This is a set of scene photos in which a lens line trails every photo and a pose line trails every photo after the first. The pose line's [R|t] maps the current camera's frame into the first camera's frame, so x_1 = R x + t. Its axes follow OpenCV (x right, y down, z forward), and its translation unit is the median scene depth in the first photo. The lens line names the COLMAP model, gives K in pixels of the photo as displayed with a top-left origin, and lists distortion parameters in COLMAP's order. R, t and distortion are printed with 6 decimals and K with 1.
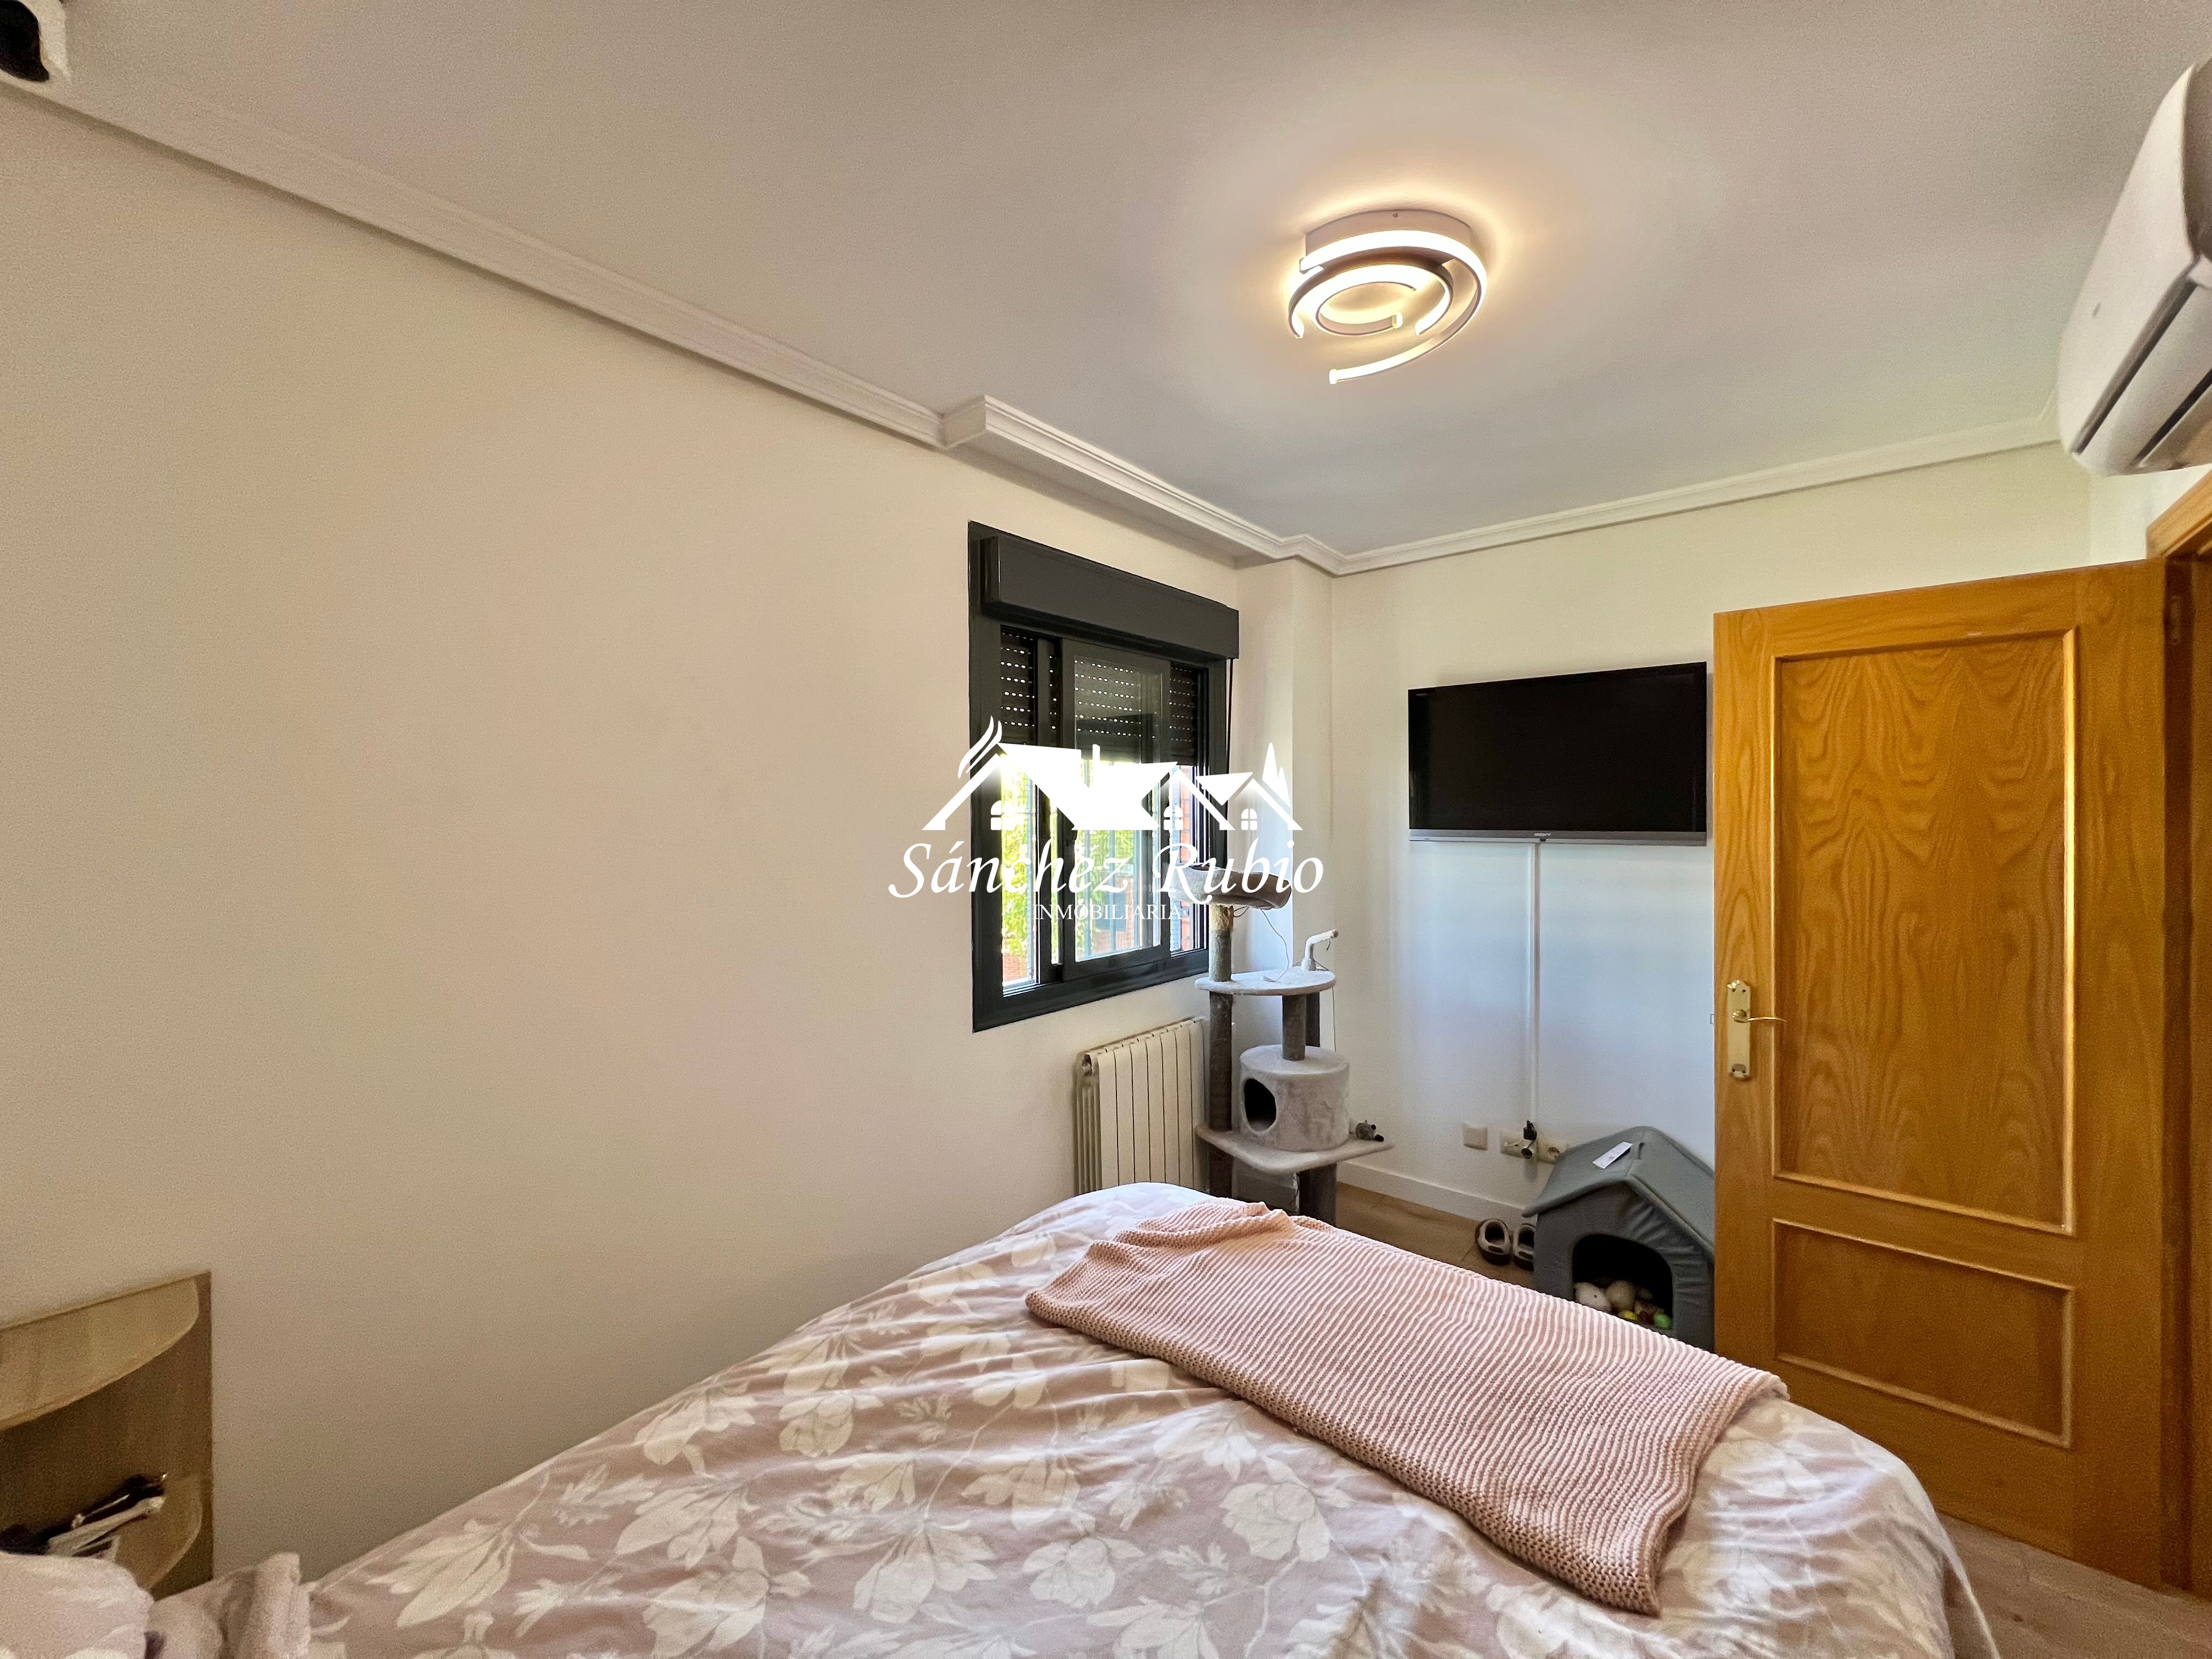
lens RADIAL K [[888.3, 0, 1103.4], [0, 888.3, 822.6], [0, 0, 1]] dist [-0.006858, 0.001878]
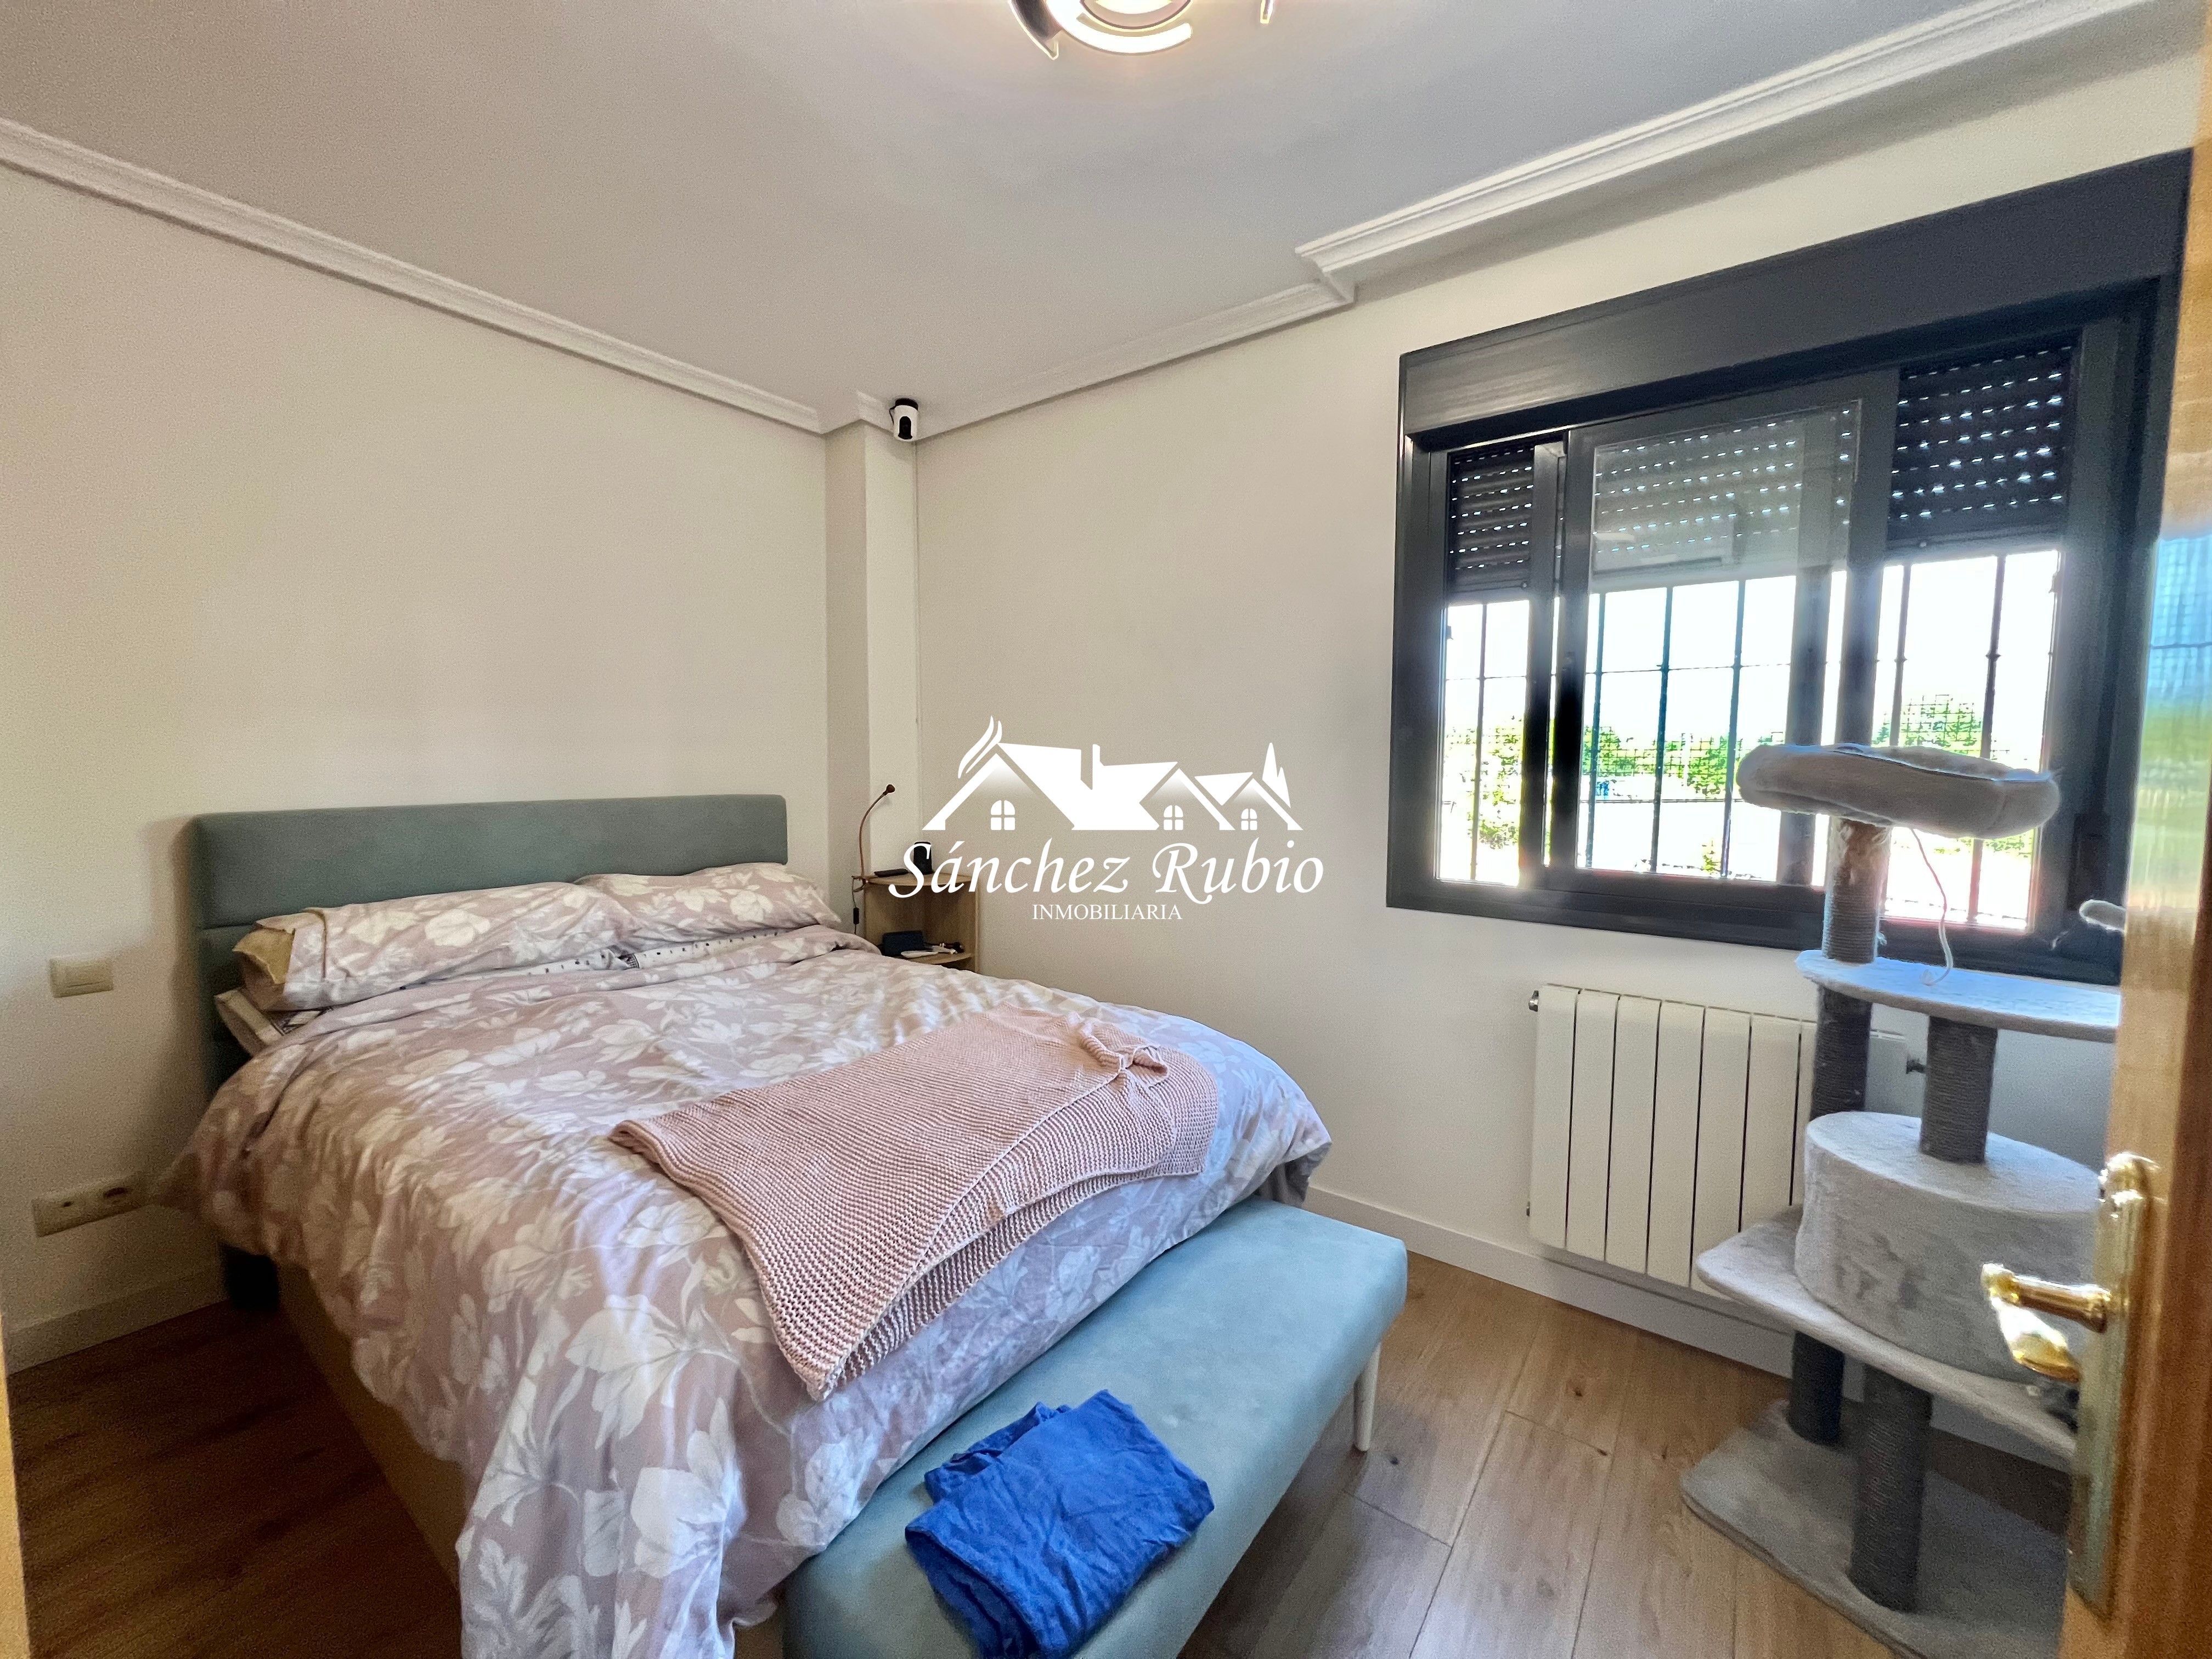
lens RADIAL K [[884.4, 0, 1100.7], [0, 884.4, 821.9], [0, 0, 1]] dist [-0.001482, 0.000540]
pose [[0.052303, 0.084688, -0.995034, 1.596140], [-0.016998, 0.996329, 0.083905, 0.144219], [0.998487, 0.012525, 0.053551, 1.302010]]
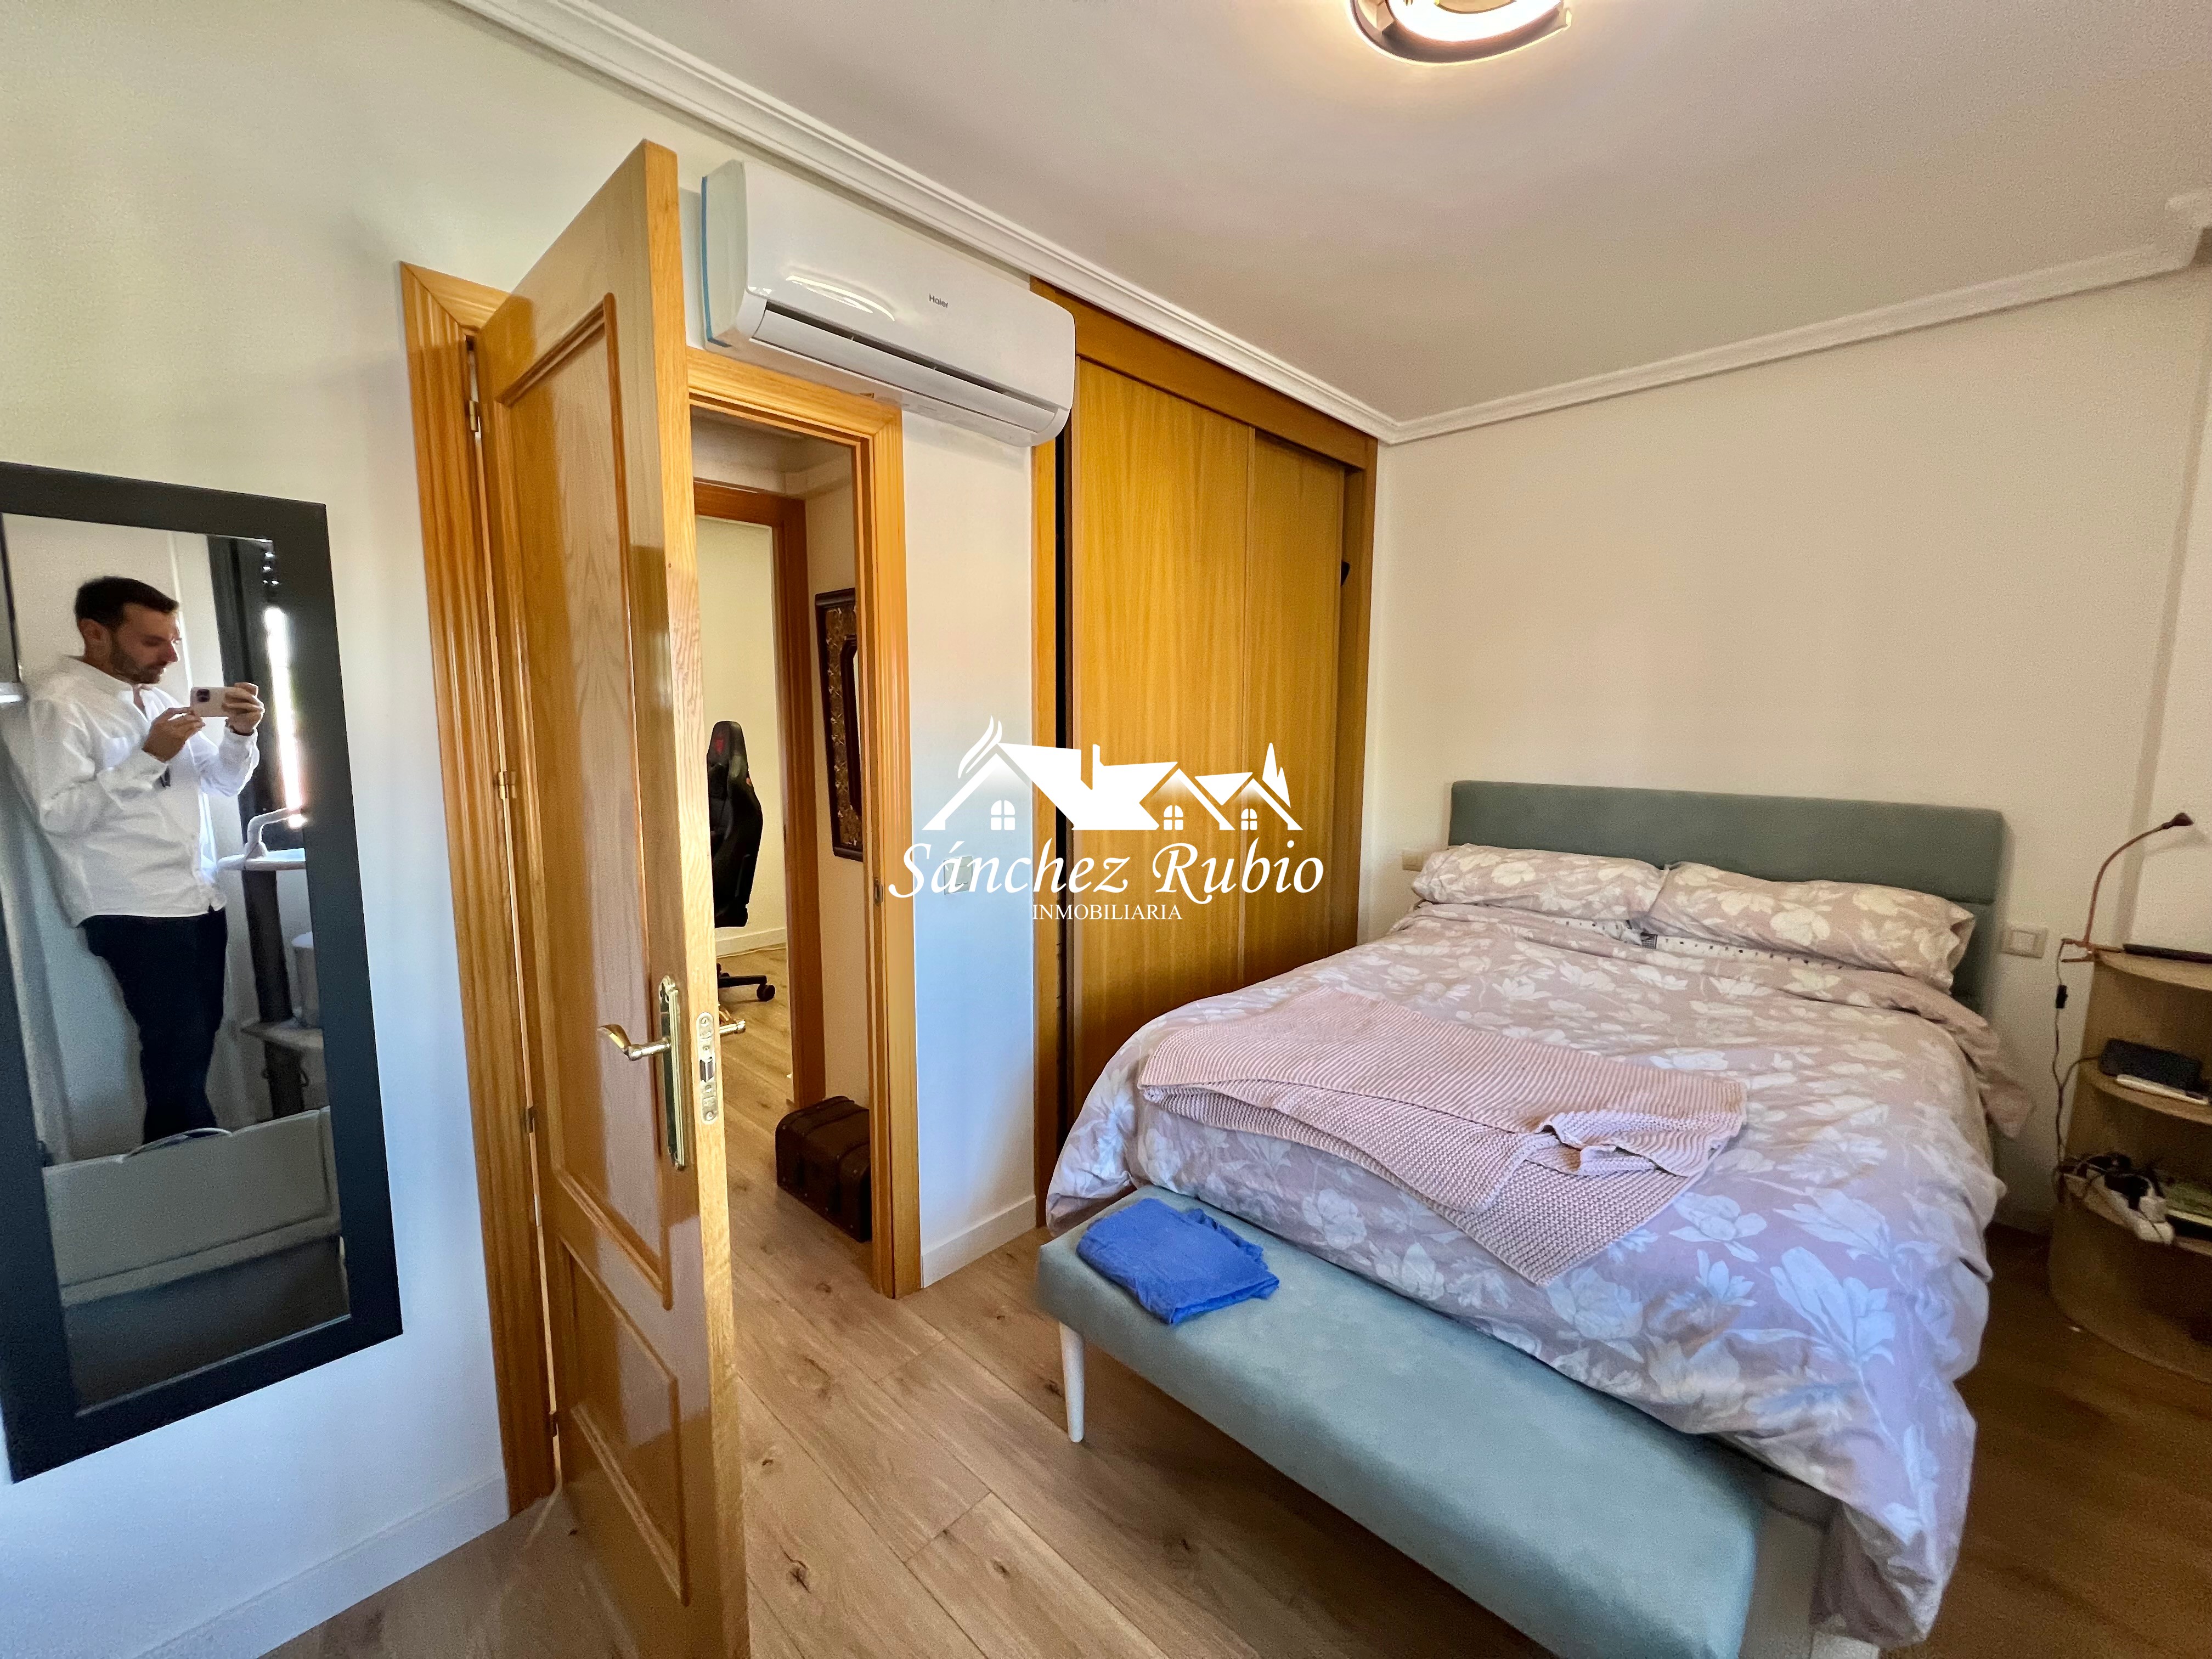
lens RADIAL K [[884.4, 0, 1100.7], [0, 884.4, 821.9], [0, 0, 1]] dist [-0.001482, 0.000540]
pose [[-0.998064, -0.000558, 0.062188, 0.812753], [0.007674, 0.991214, 0.132047, 0.048687], [-0.061716, 0.132269, -0.989291, 2.578446]]
